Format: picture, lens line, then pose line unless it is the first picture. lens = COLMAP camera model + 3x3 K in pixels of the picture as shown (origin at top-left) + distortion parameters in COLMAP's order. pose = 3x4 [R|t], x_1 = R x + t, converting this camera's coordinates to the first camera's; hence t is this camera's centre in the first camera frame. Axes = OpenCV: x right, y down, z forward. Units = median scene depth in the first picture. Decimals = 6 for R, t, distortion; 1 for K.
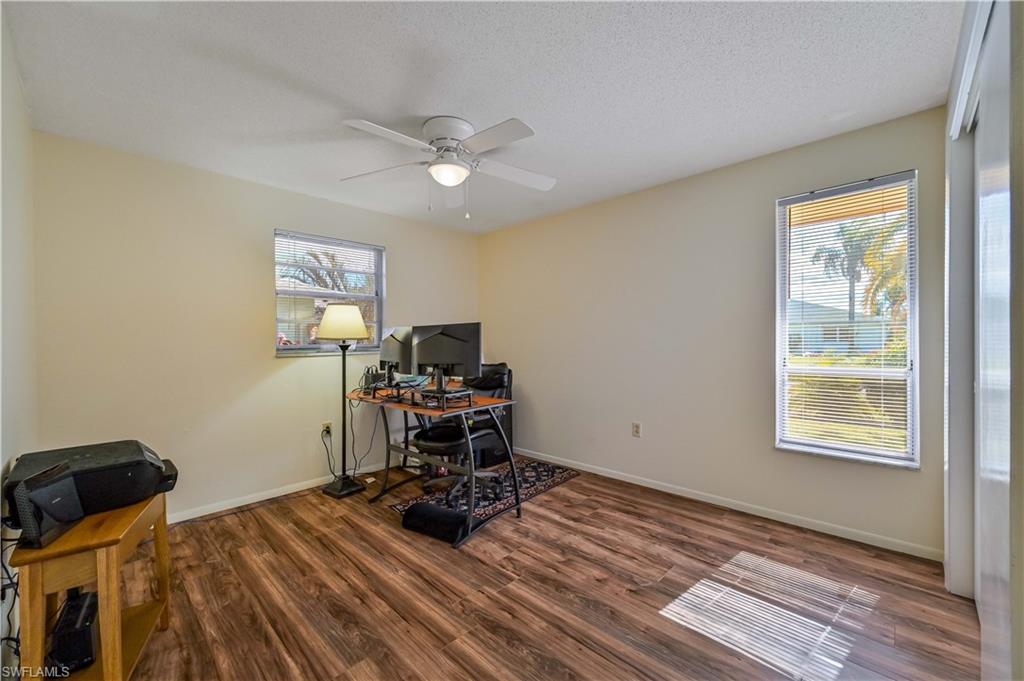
lens RADIAL K [[406.6, 0, 515.2], [0, 406.6, 346.2], [0, 0, 1]] dist [0.002115, -0.000758]
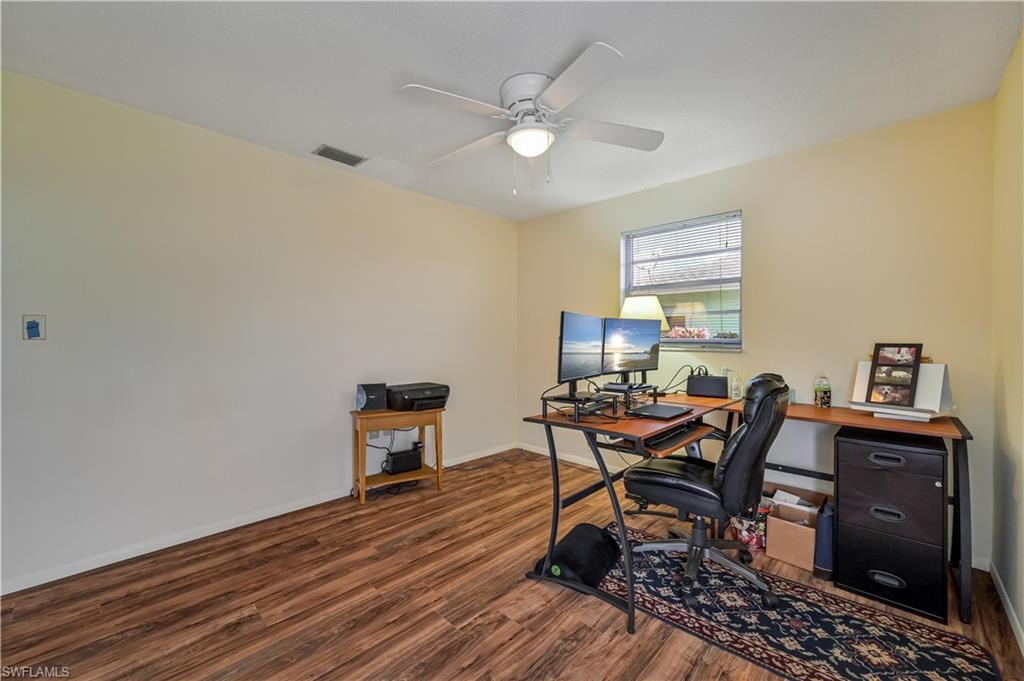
lens RADIAL K [[406.6, 0, 512.1], [0, 406.6, 336.0], [0, 0, 1]] dist [0.002115, -0.000758]
pose [[0.000289, 0.012702, -0.999919, 0.749023], [-0.019124, 0.999737, 0.012695, -0.024100], [0.999817, 0.019119, 0.000532, 1.011354]]
